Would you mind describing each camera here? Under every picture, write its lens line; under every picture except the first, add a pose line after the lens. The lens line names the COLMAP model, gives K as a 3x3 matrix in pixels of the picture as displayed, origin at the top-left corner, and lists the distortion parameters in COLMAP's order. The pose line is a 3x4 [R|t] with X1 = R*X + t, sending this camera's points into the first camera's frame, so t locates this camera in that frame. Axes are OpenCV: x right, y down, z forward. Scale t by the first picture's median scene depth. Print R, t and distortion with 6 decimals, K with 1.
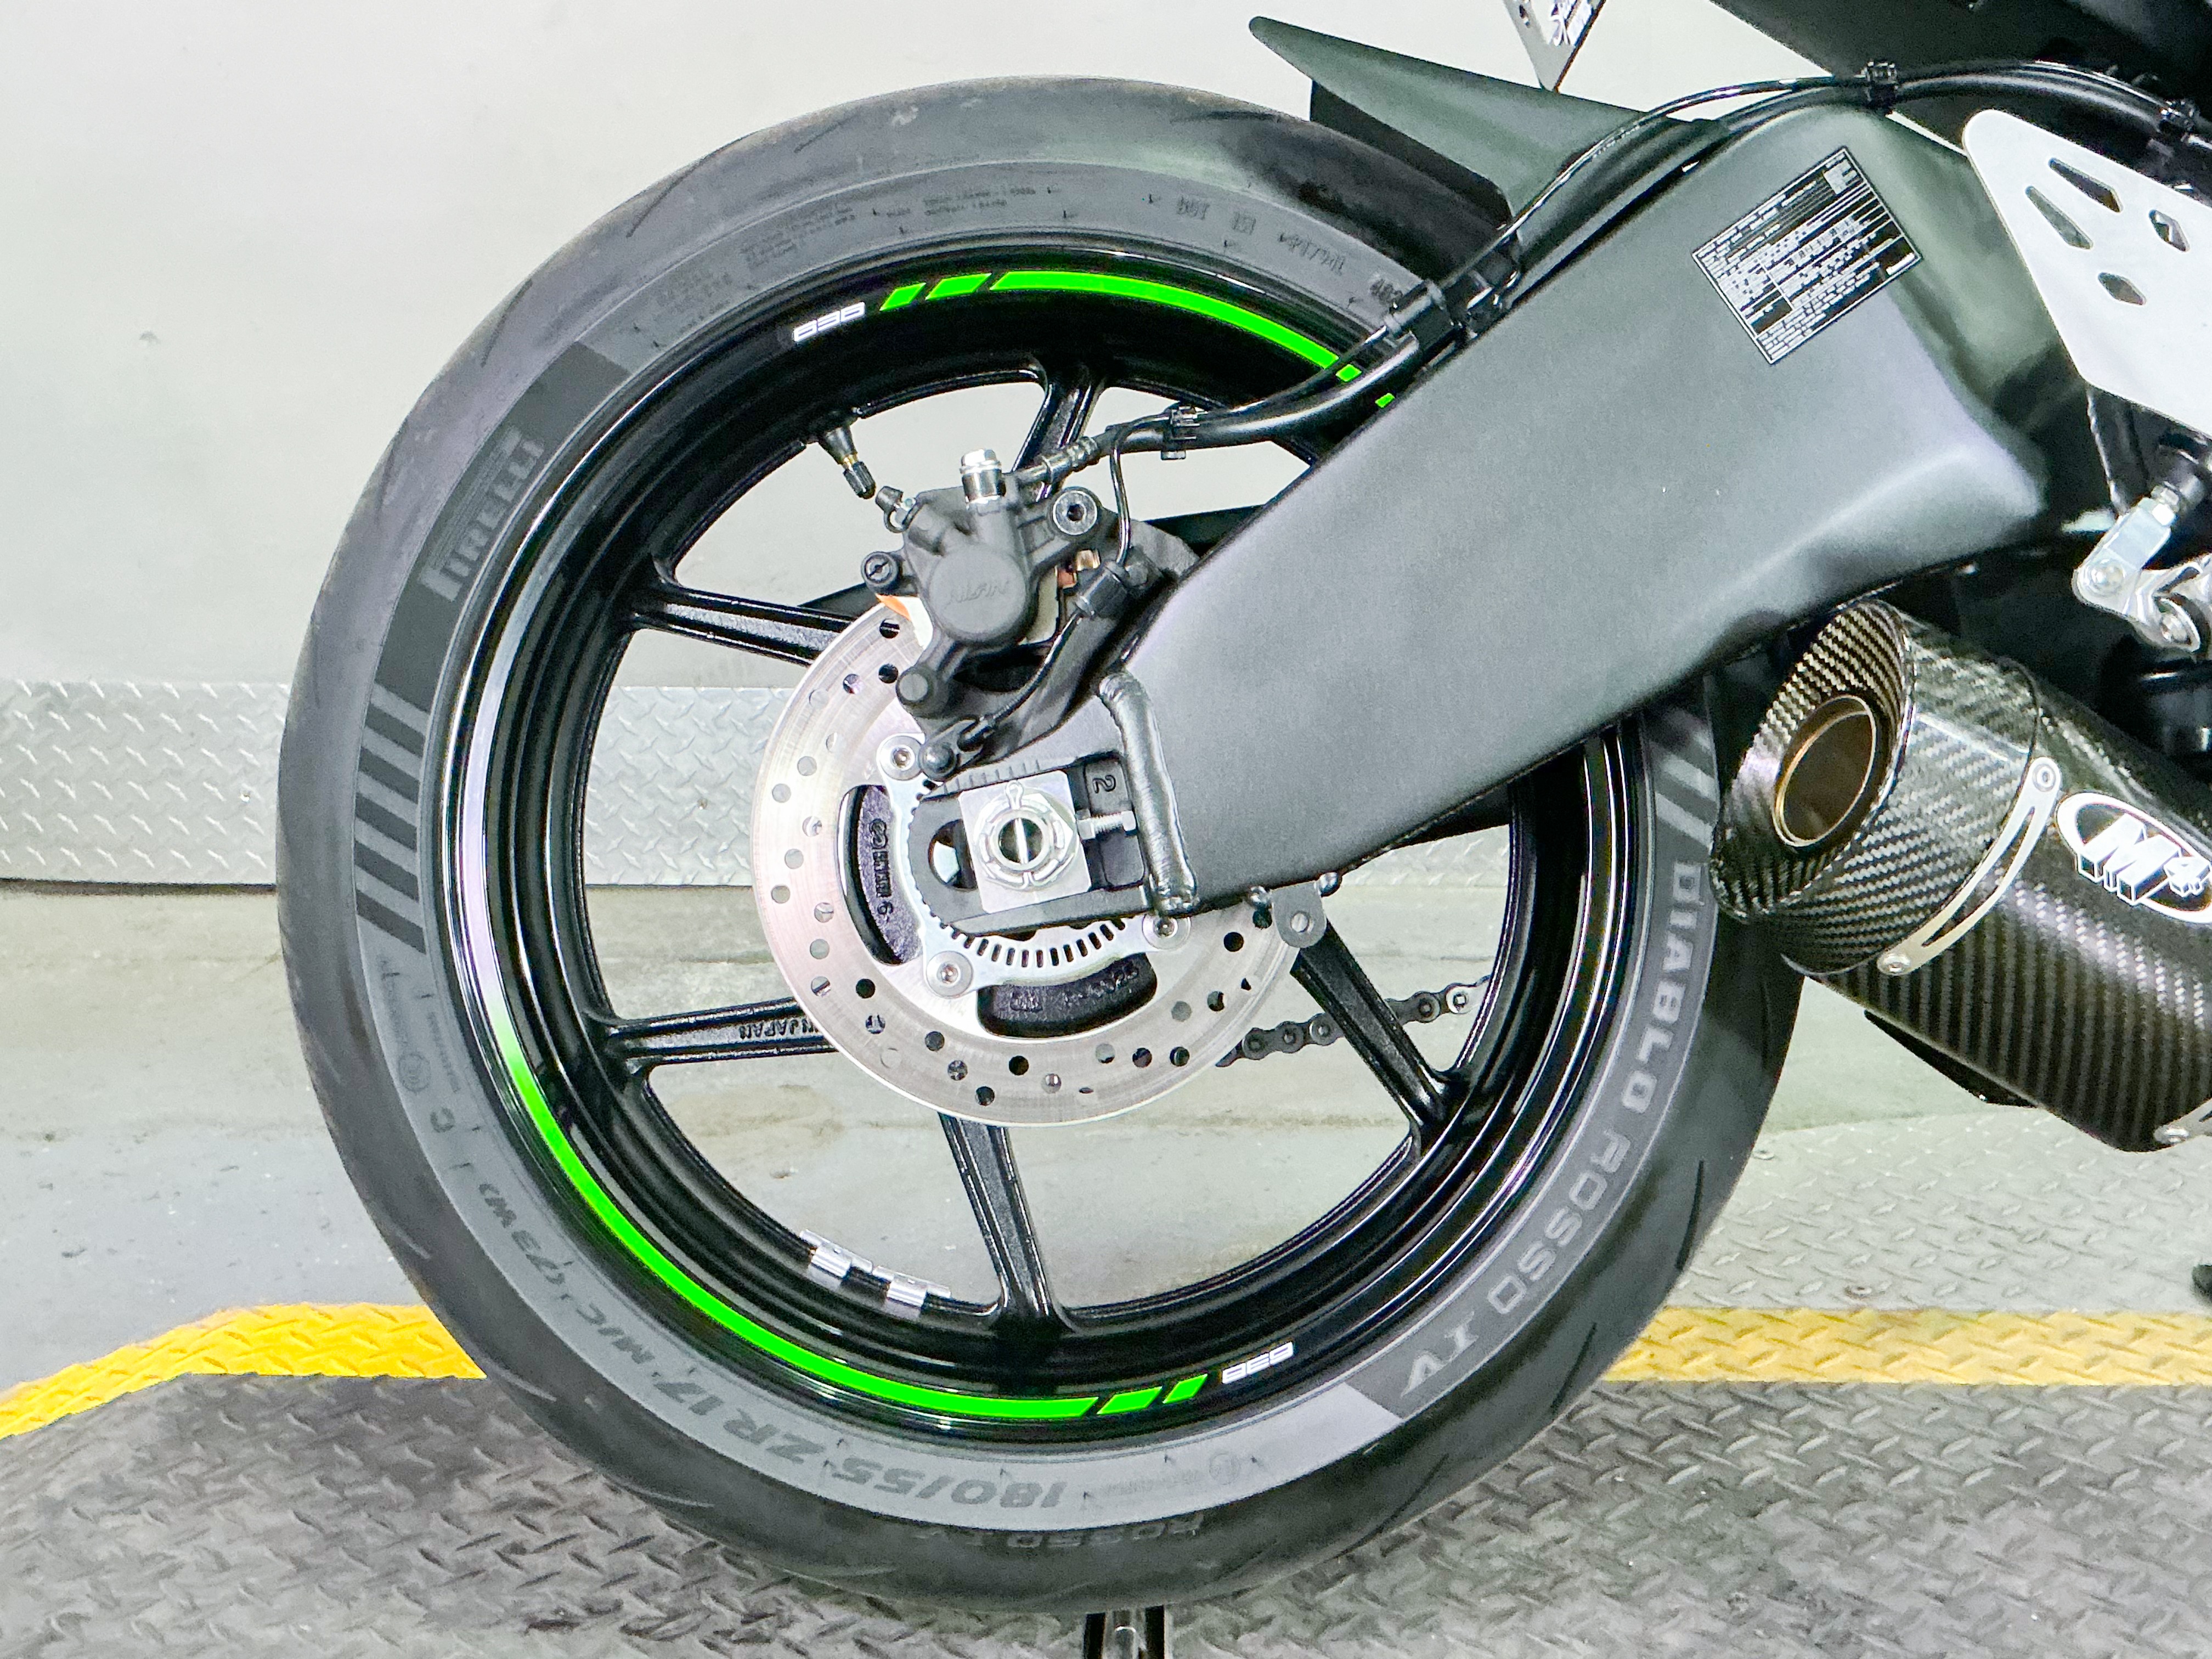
lens RADIAL K [[2467.2, 0, 1130.4], [0, 2467.2, 813.3], [0, 0, 1]] dist [0.081211, 0.000000]
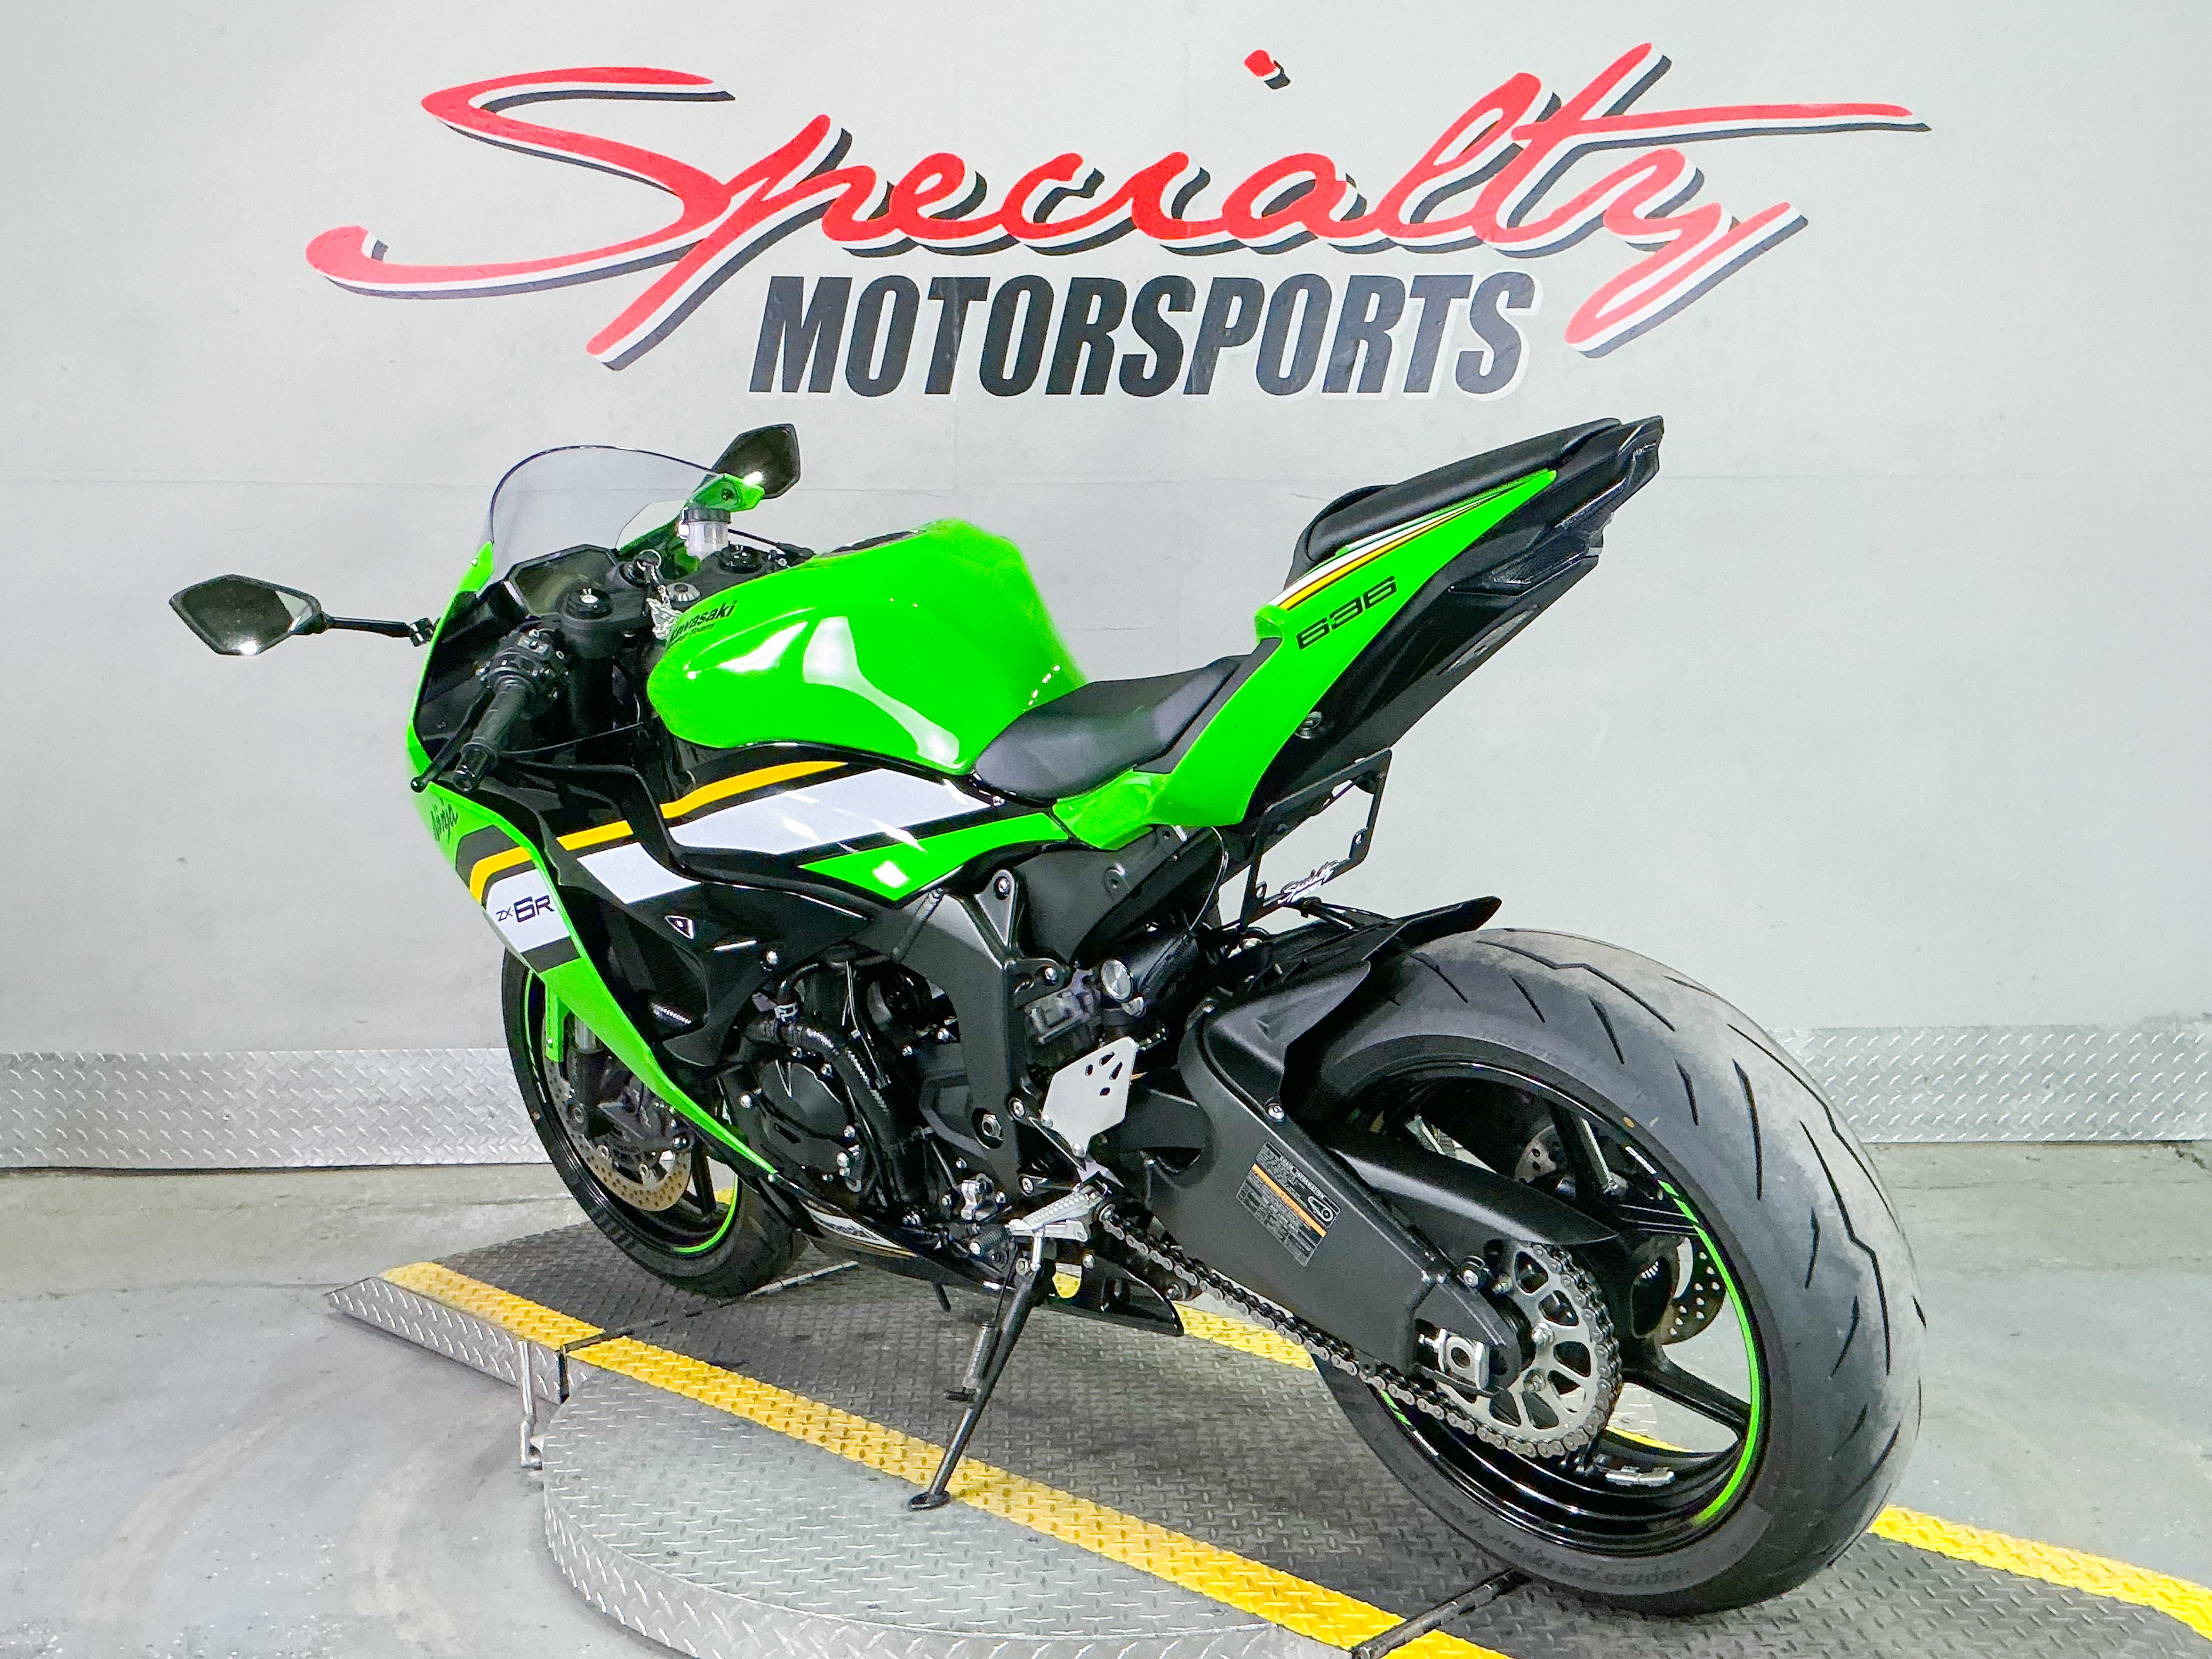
lens RADIAL K [[2385.5, 0, 1104.3], [0, 2385.5, 844.4], [0, 0, 1]] dist [0.079478, 0.000000]
pose [[0.999864, -0.015489, 0.005662, 0.663150], [0.016058, 0.992604, -0.120332, 0.043052], [-0.003756, 0.120406, 0.992718, -1.841847]]
